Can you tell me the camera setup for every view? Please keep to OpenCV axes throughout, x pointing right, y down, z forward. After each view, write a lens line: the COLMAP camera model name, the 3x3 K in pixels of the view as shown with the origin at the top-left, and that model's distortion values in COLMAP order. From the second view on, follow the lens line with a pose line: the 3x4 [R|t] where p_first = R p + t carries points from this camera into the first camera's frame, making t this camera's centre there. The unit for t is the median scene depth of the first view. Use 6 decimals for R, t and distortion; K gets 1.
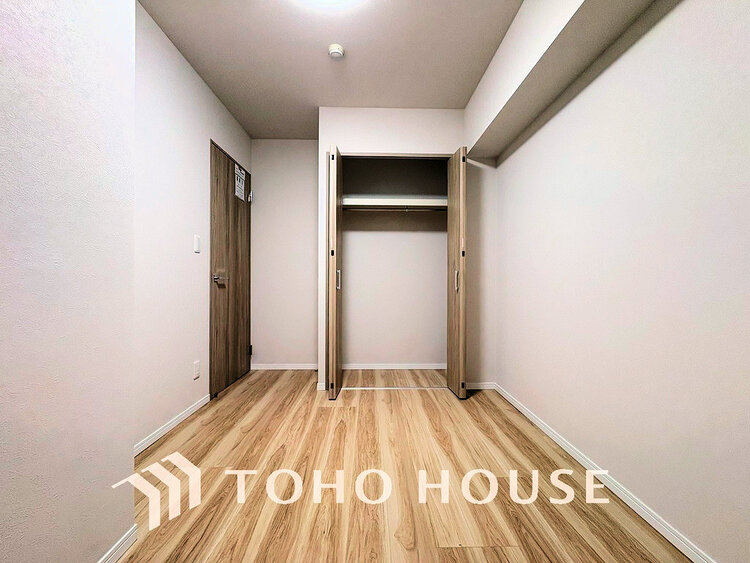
lens RADIAL K [[300.1, 0, 375.0], [0, 300.1, 282.8], [0, 0, 1]] dist [0.000290, 0.000016]
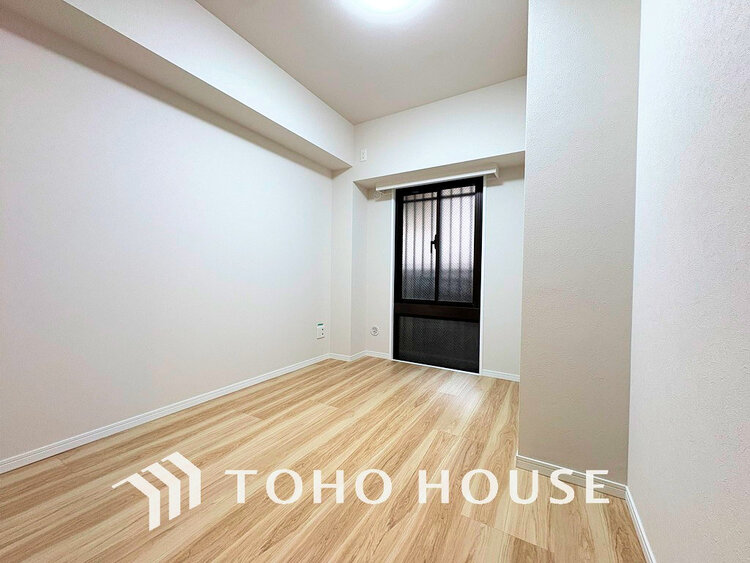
lens RADIAL K [[300.1, 0, 374.8], [0, 300.1, 279.8], [0, 0, 1]] dist [0.000290, 0.000016]
pose [[-0.852445, -0.020413, 0.522419, -0.844939], [-0.015487, 0.999785, 0.013795, 0.030025], [-0.522588, 0.003669, -0.852578, 2.202366]]
